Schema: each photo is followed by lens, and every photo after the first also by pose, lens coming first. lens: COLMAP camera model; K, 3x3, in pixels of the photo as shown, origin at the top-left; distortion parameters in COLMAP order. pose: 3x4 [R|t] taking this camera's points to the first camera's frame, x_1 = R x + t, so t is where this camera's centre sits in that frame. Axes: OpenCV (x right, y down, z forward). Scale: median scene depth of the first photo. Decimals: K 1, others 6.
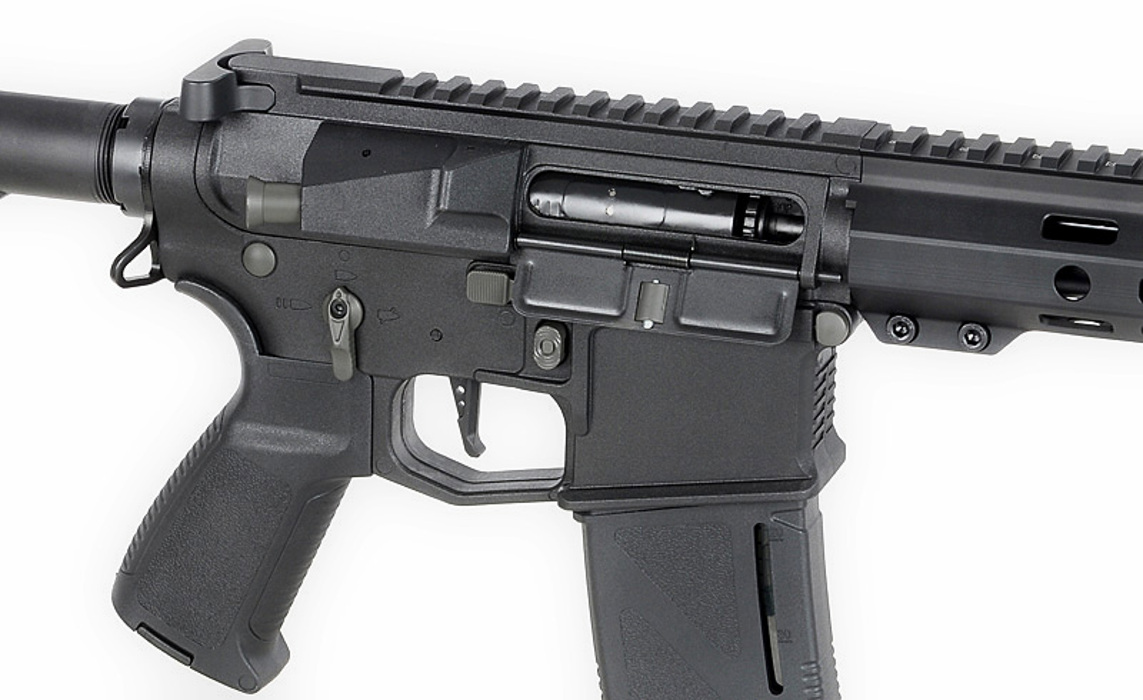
lens RADIAL K [[4644.0, 0, 571.5], [0, 4644.0, 350.0], [0, 0, 1]] dist [-0.044591, 0.057293]
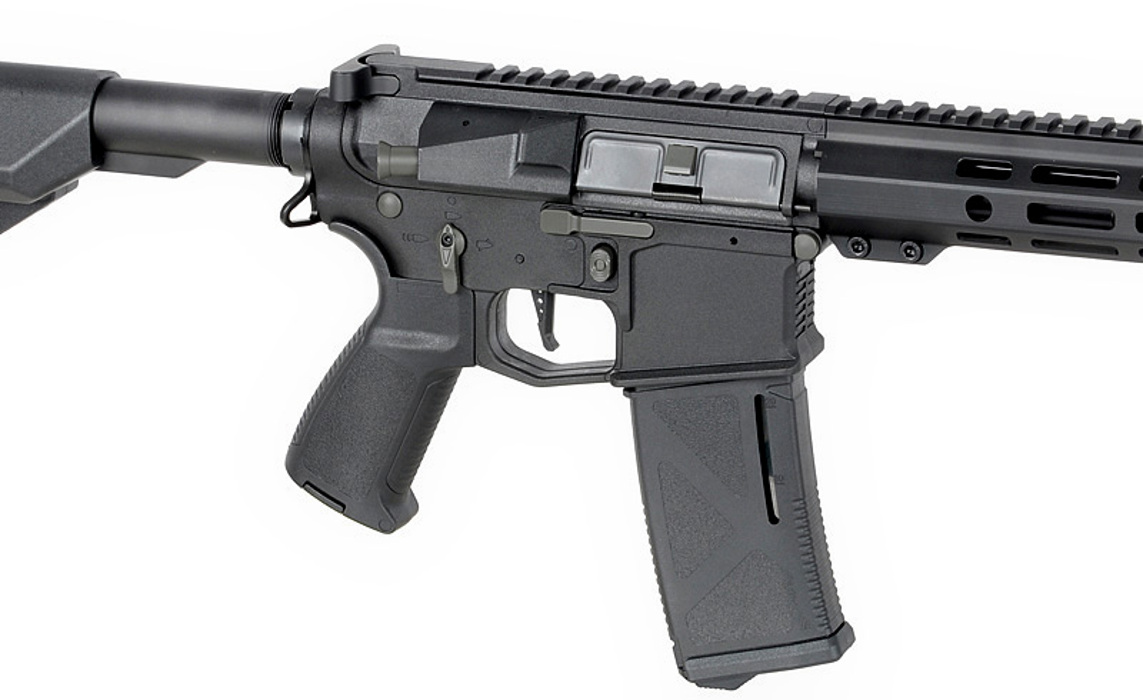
lens RADIAL K [[4545.1, 0, 571.5], [0, 4545.1, 350.0], [0, 0, 1]] dist [0.053609, 1.313128]
pose [[0.998428, -0.007965, -0.055480, 0.059267], [0.006614, 0.999678, -0.024498, 0.055997], [0.055657, 0.024093, 0.998159, -0.319505]]
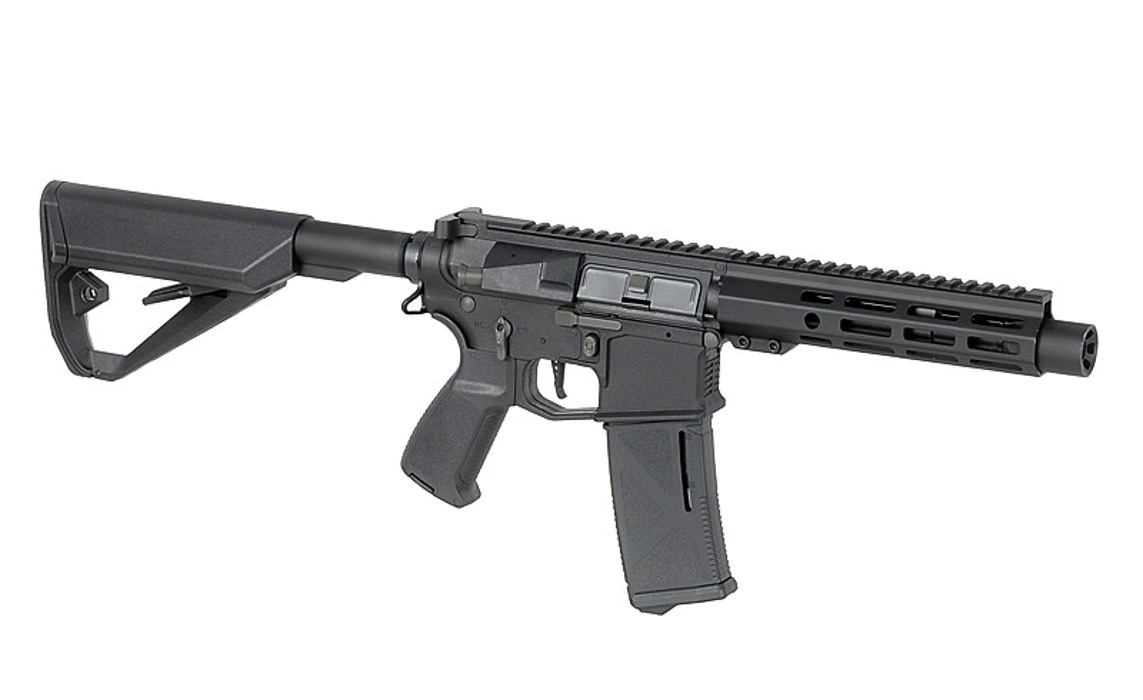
lens RADIAL K [[3759.1, 0, 571.5], [0, 3759.1, 350.0], [0, 0, 1]] dist [0.587518, 0.530314]
pose [[0.988942, 0.044592, -0.141439, 0.237833], [-0.055029, 0.995974, -0.070759, 0.127390], [0.137714, 0.077760, 0.987415, -0.764145]]
